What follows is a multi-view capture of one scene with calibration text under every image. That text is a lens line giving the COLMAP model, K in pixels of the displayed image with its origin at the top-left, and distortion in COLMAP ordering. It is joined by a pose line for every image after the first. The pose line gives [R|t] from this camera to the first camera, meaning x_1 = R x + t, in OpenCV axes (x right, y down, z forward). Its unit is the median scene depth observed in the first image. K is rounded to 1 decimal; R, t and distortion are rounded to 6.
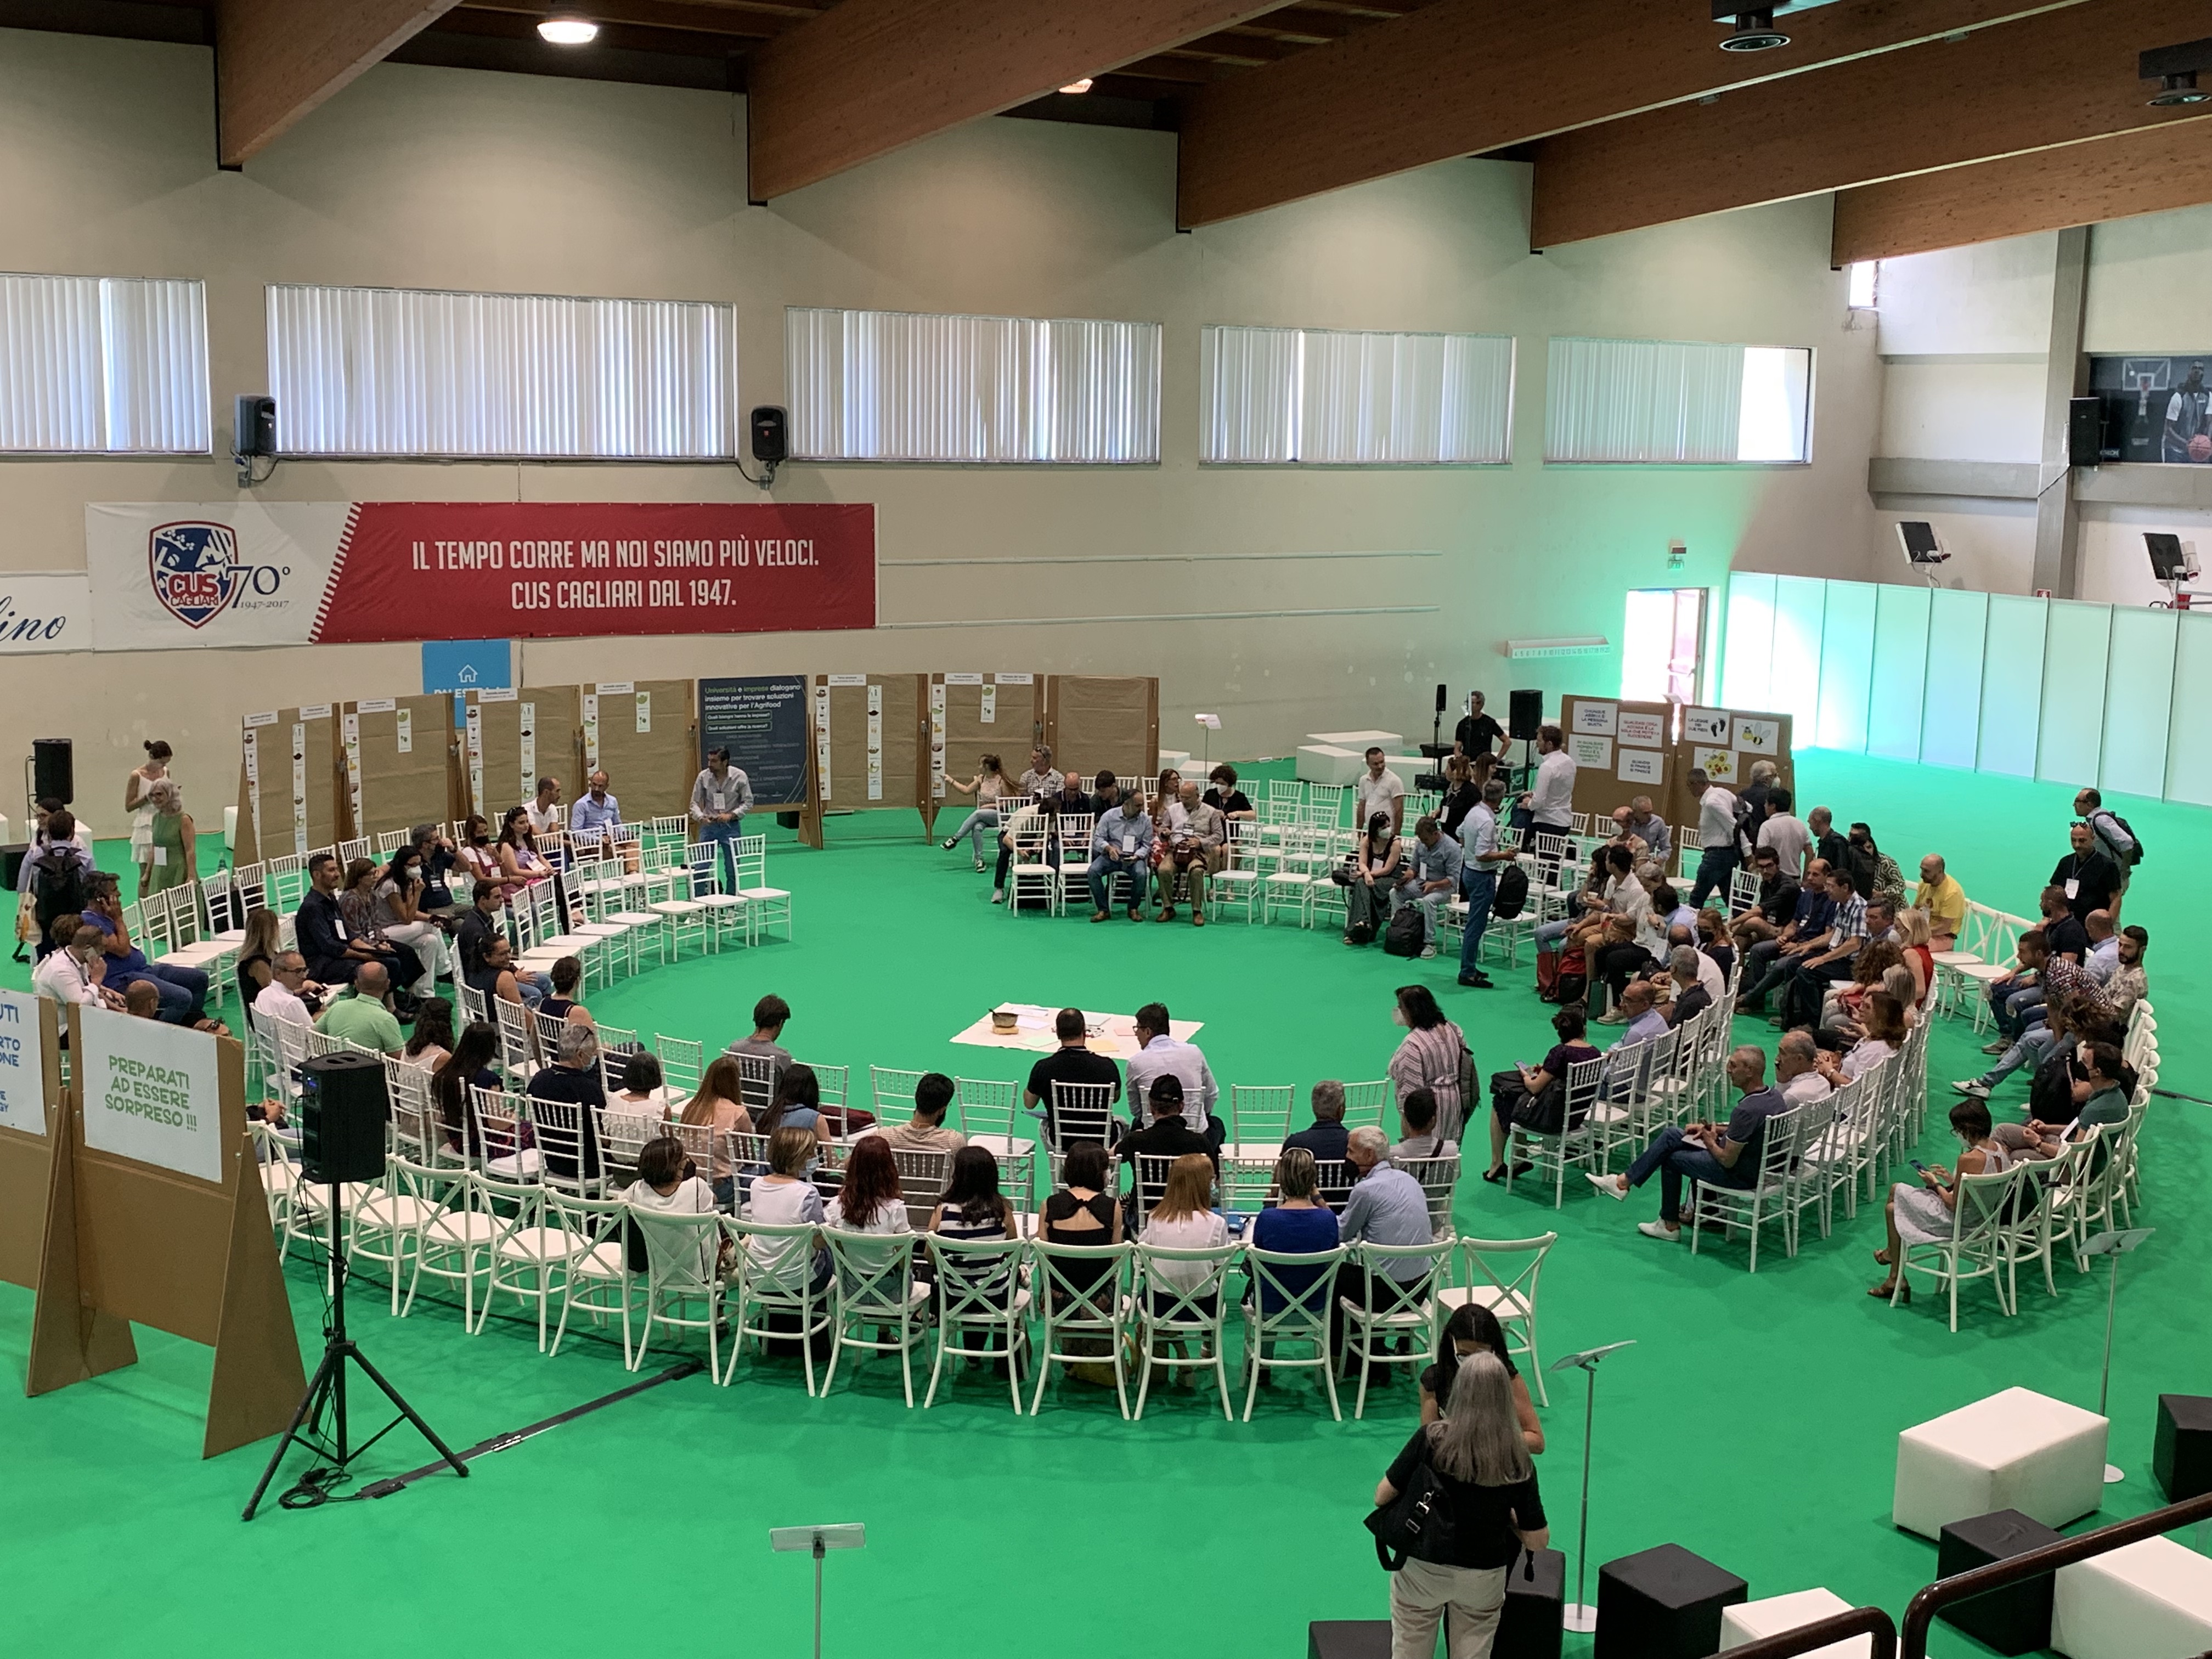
lens RADIAL K [[2474.1, 0, 1106.0], [0, 2474.1, 829.5], [0, 0, 1]] dist [0.098957, -0.038032]
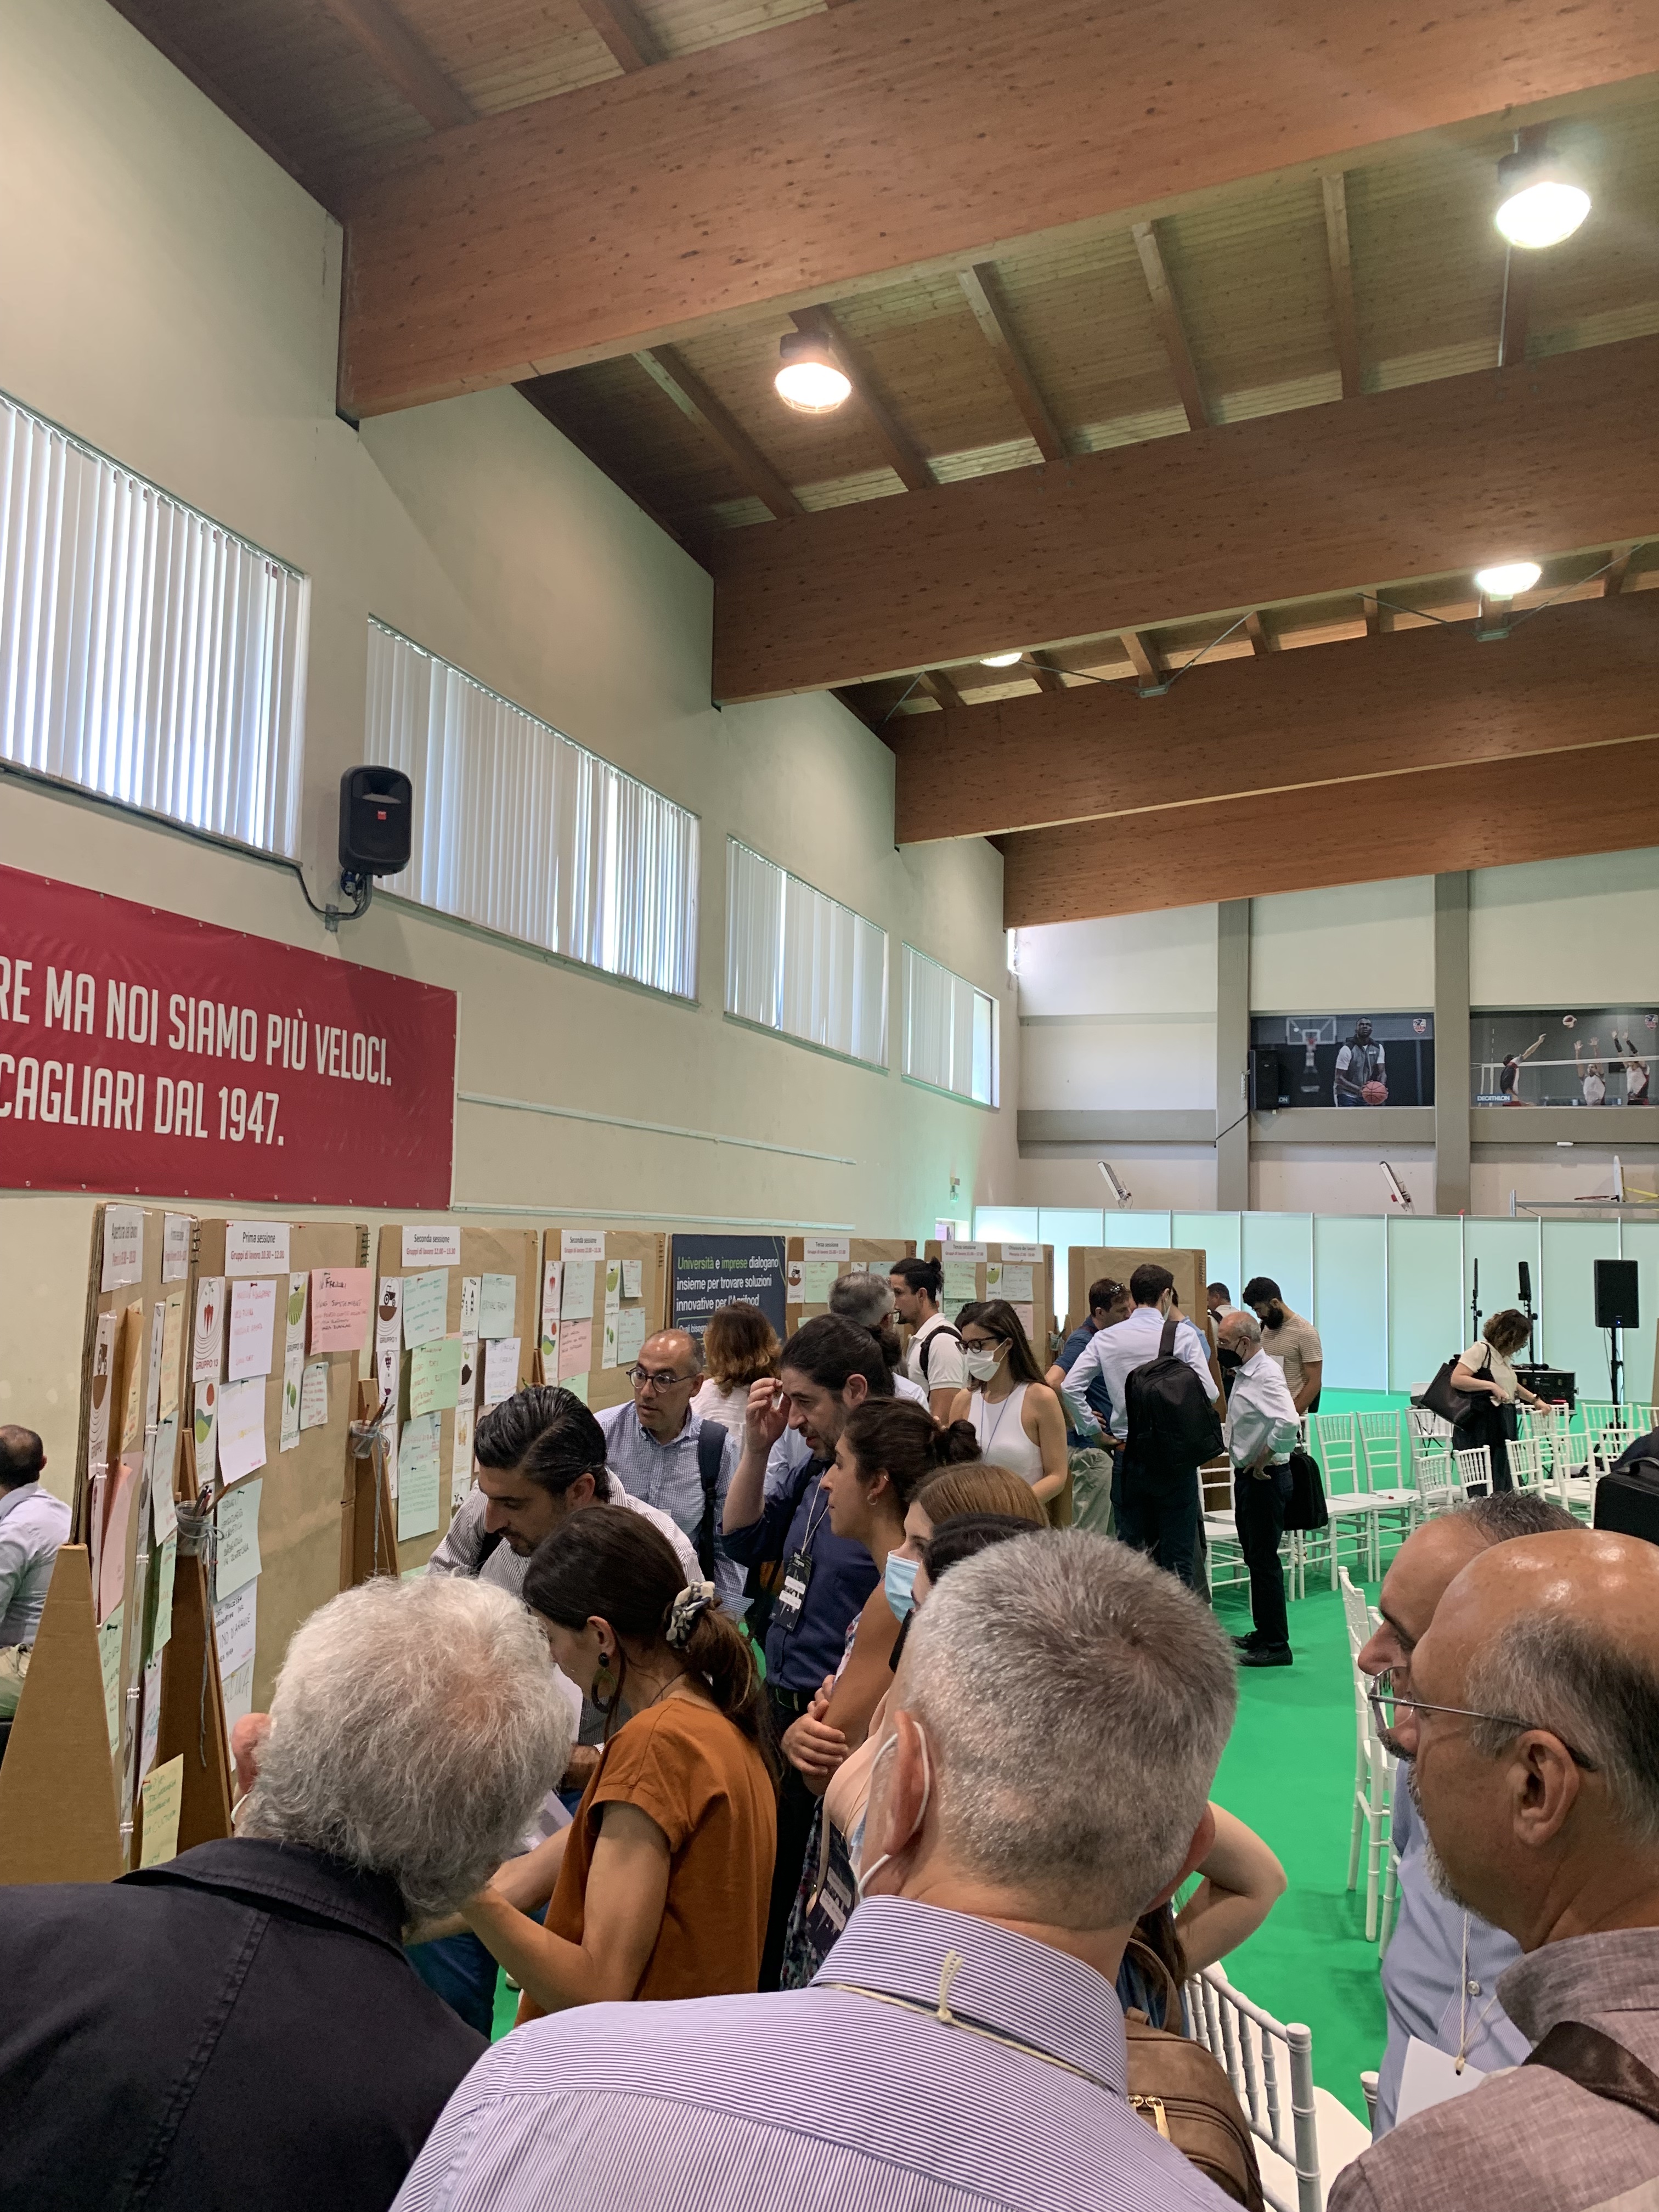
lens RADIAL K [[1701.1, 0, 829.5], [0, 1701.1, 1106.0], [0, 0, 1]] dist [0.002231, 0.001724]
pose [[0.768130, 0.052771, 0.638116, -0.290801], [0.096528, 0.975664, -0.196881, -0.021356], [-0.632976, 0.212826, 0.744343, 0.694875]]
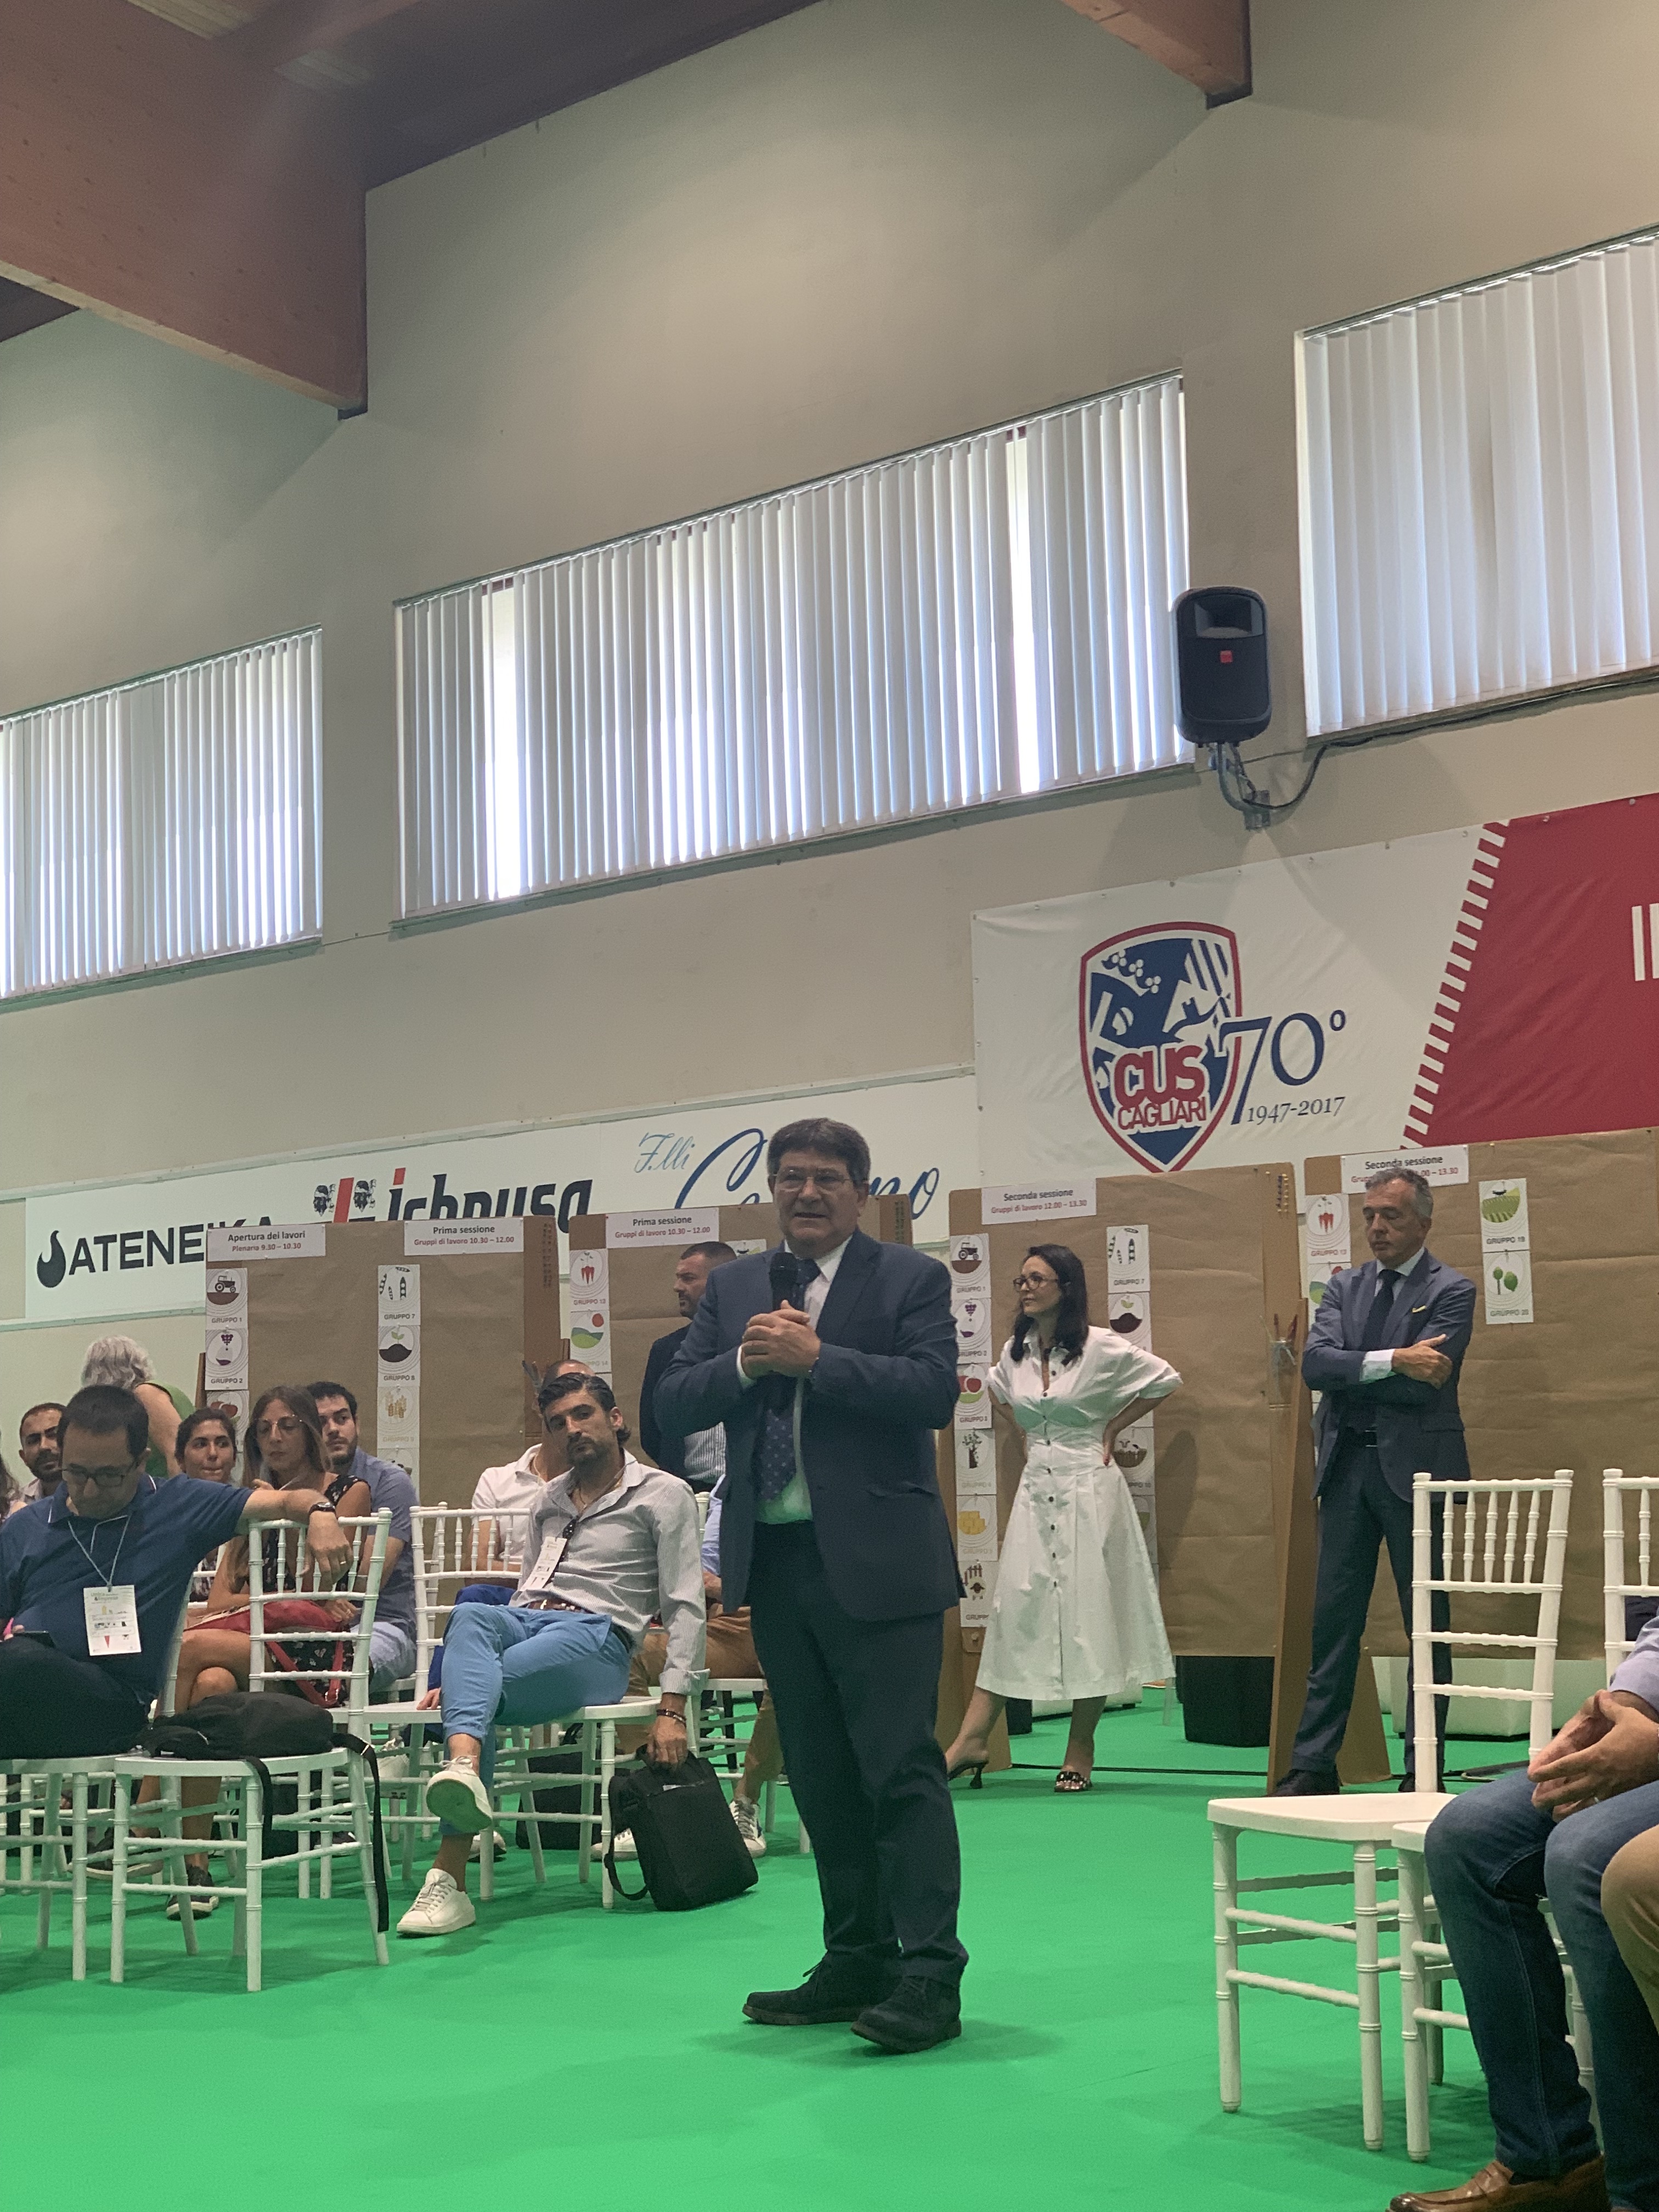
lens RADIAL K [[3344.3, 0, 829.5], [0, 3344.3, 1106.0], [0, 0, 1]] dist [0.001554, -0.012579]
pose [[0.293107, -0.133001, -0.946784, 0.134212], [-0.125149, 0.976419, -0.175908, 0.011156], [0.947853, 0.170049, 0.269550, 0.734843]]
